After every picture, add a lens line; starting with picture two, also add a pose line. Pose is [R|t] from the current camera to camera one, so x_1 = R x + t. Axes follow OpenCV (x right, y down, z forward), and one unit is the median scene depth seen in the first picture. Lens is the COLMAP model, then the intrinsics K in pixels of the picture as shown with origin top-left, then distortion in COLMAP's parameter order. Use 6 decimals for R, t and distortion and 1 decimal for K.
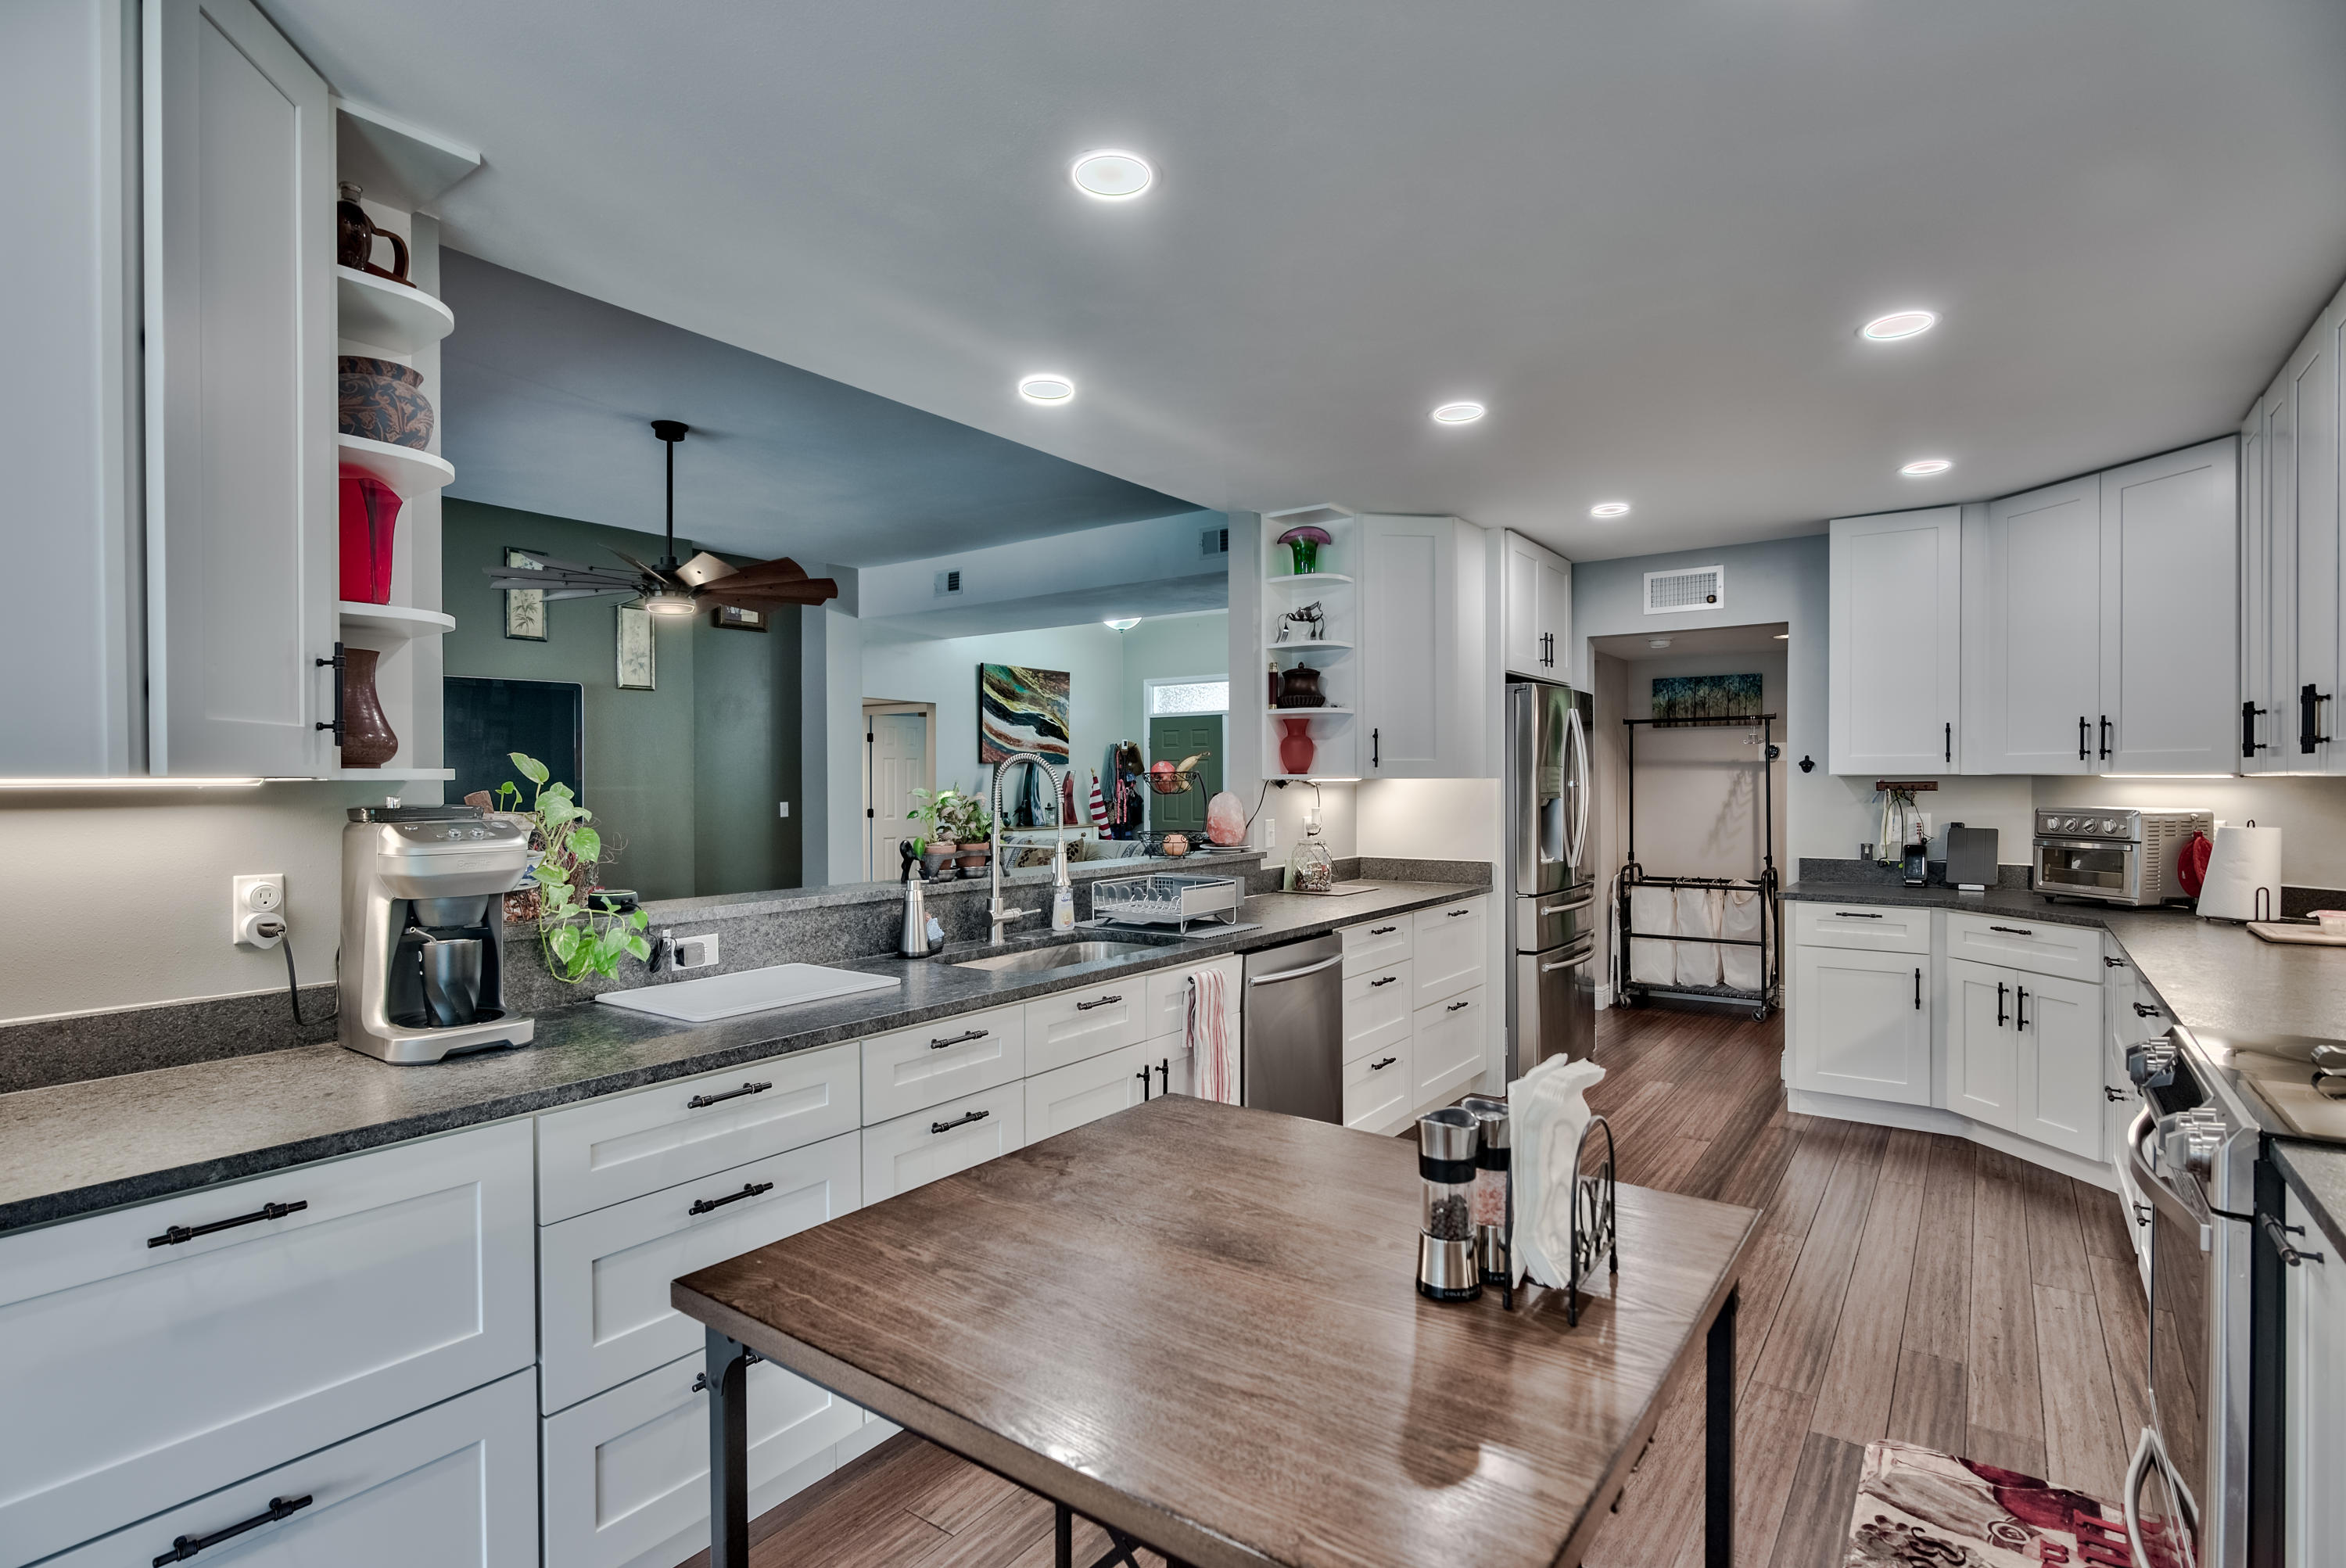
lens RADIAL K [[1154.3, 0, 1173.0], [0, 1154.3, 784.0], [0, 0, 1]] dist [-0.015840, 0.007801]
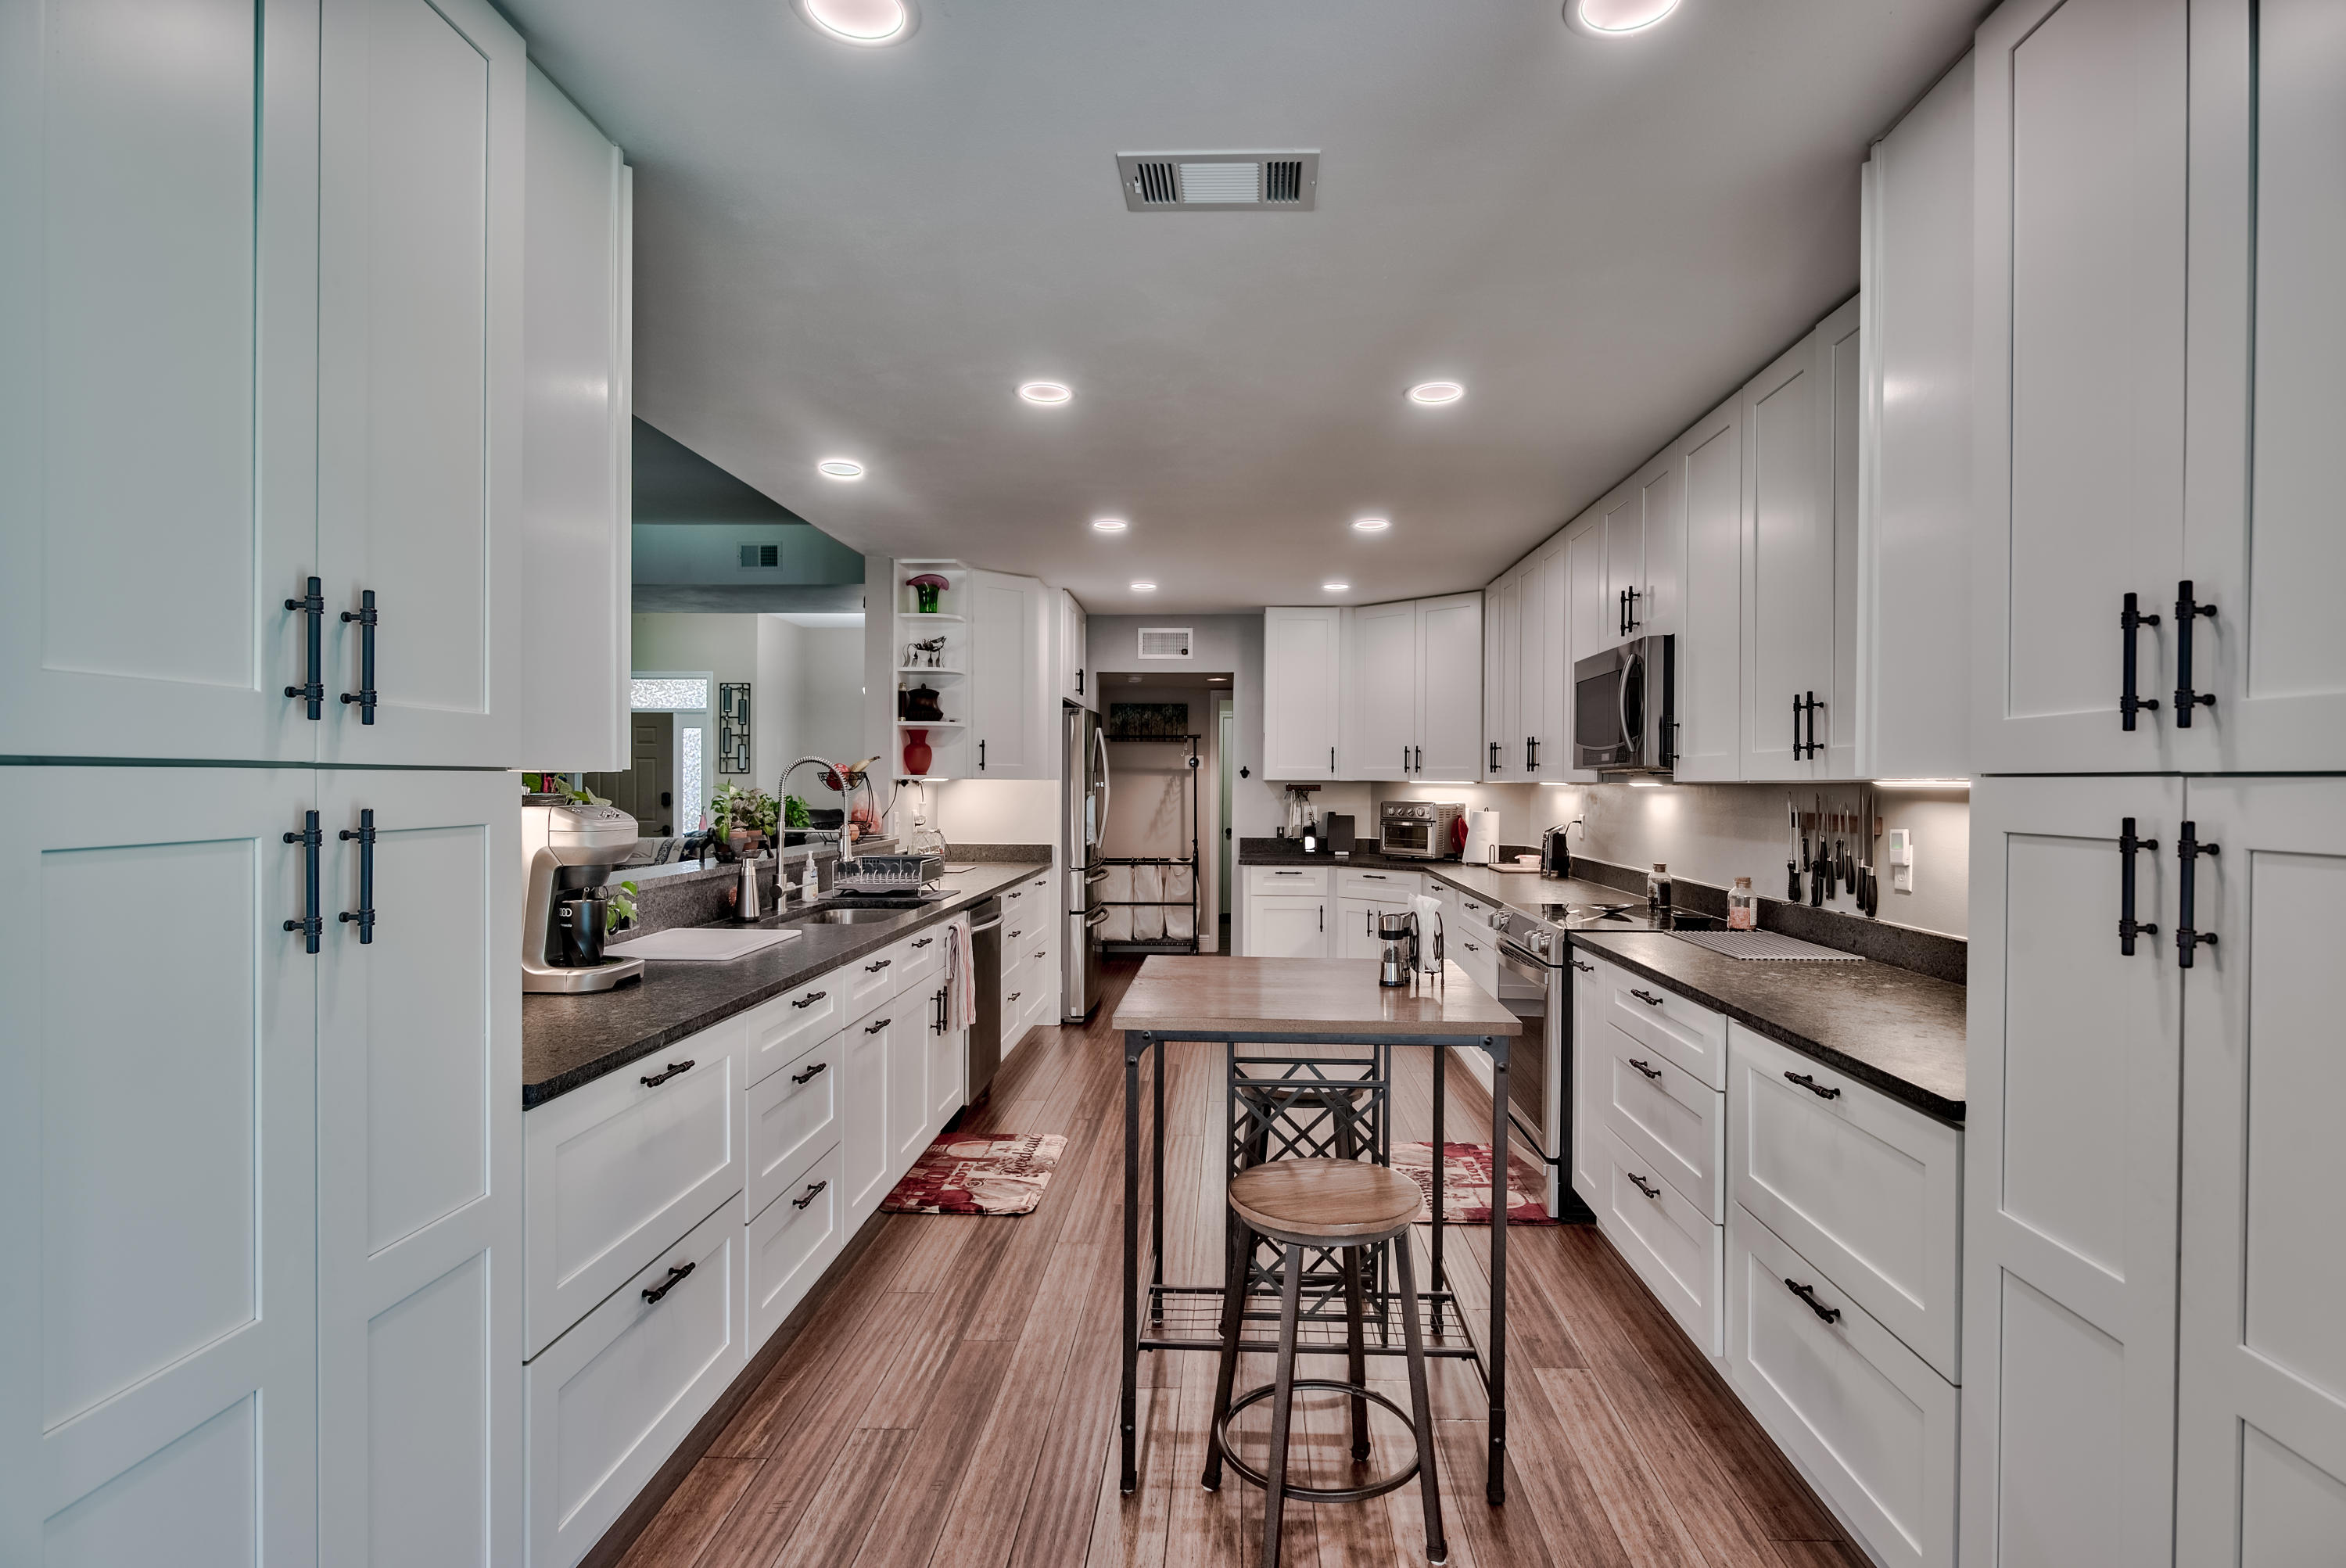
lens RADIAL K [[1149.8, 0, 1207.1], [0, 1149.8, 781.6], [0, 0, 1]] dist [-0.000641, -0.000061]
pose [[0.828591, 0.009492, 0.559773, -0.311856], [-0.007538, 0.999955, -0.005797, 0.003265], [-0.559803, 0.000583, 0.828626, -0.176550]]
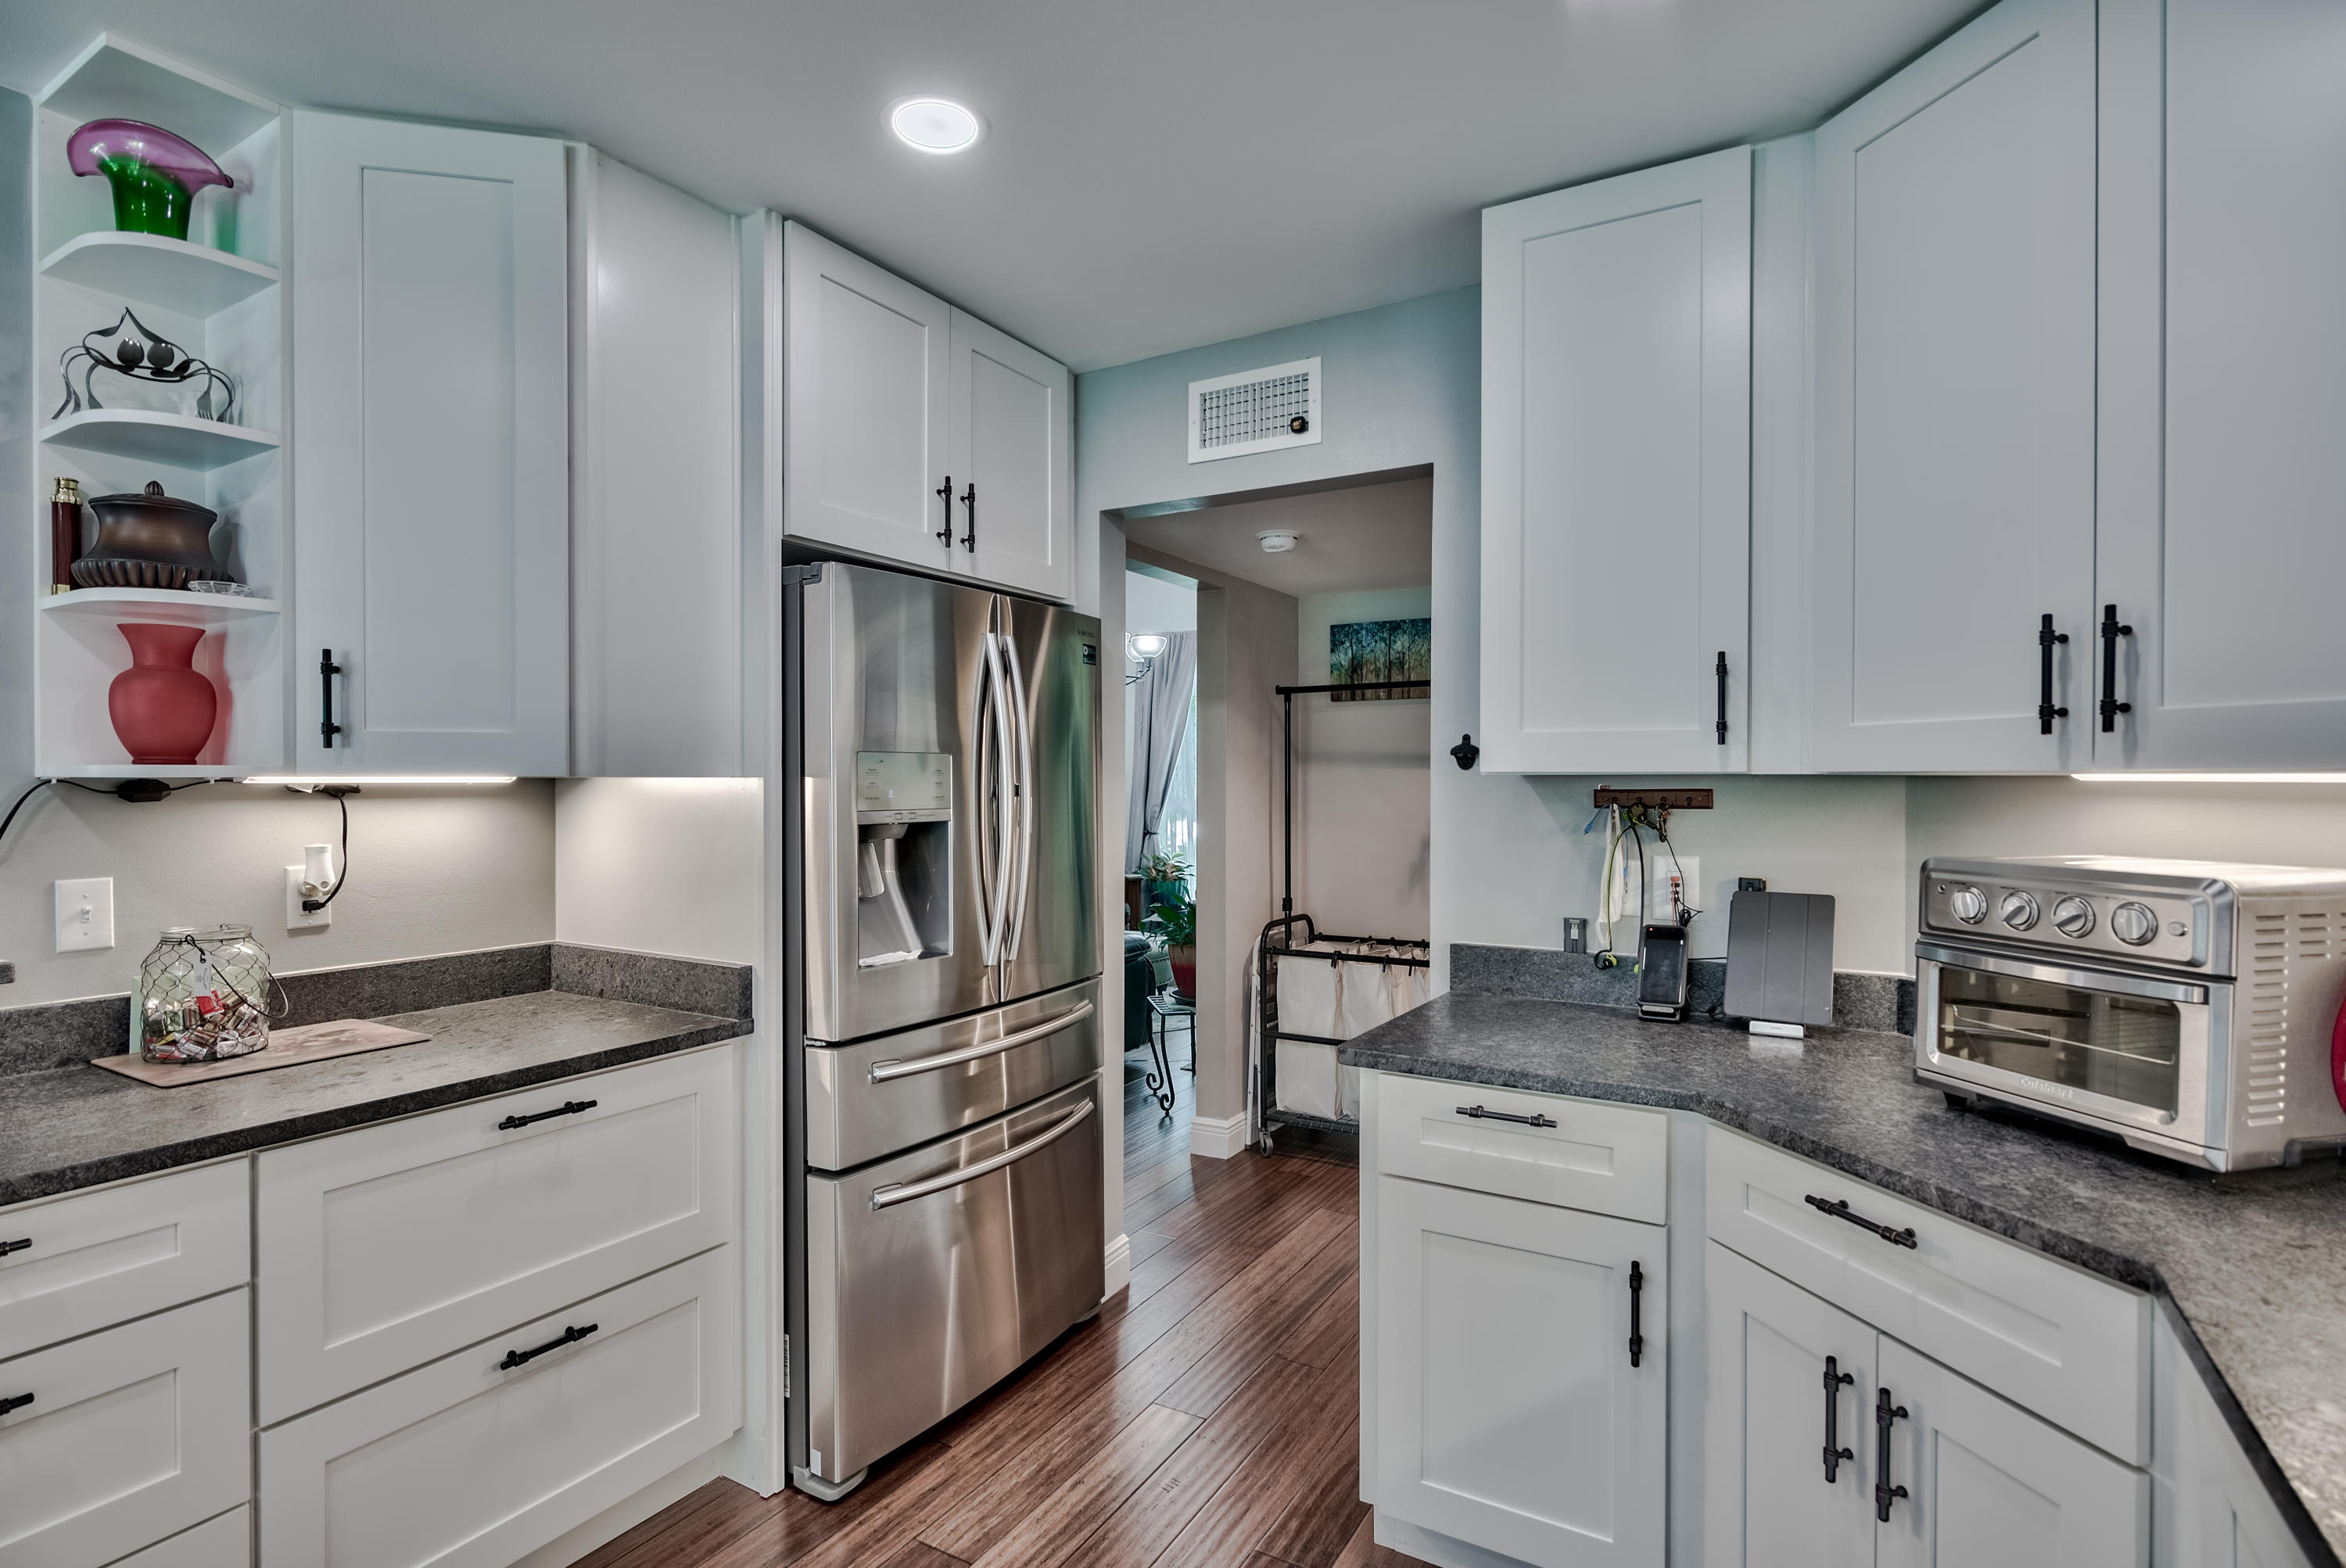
lens RADIAL K [[1138.9, 0, 1173.0], [0, 1138.9, 784.0], [0, 0, 1]] dist [0.000987, 0.000051]
pose [[0.996457, 0.004618, 0.083980, 0.412082], [-0.004576, 0.999989, -0.000703, -0.002900], [-0.083982, 0.000316, 0.996467, 0.562162]]
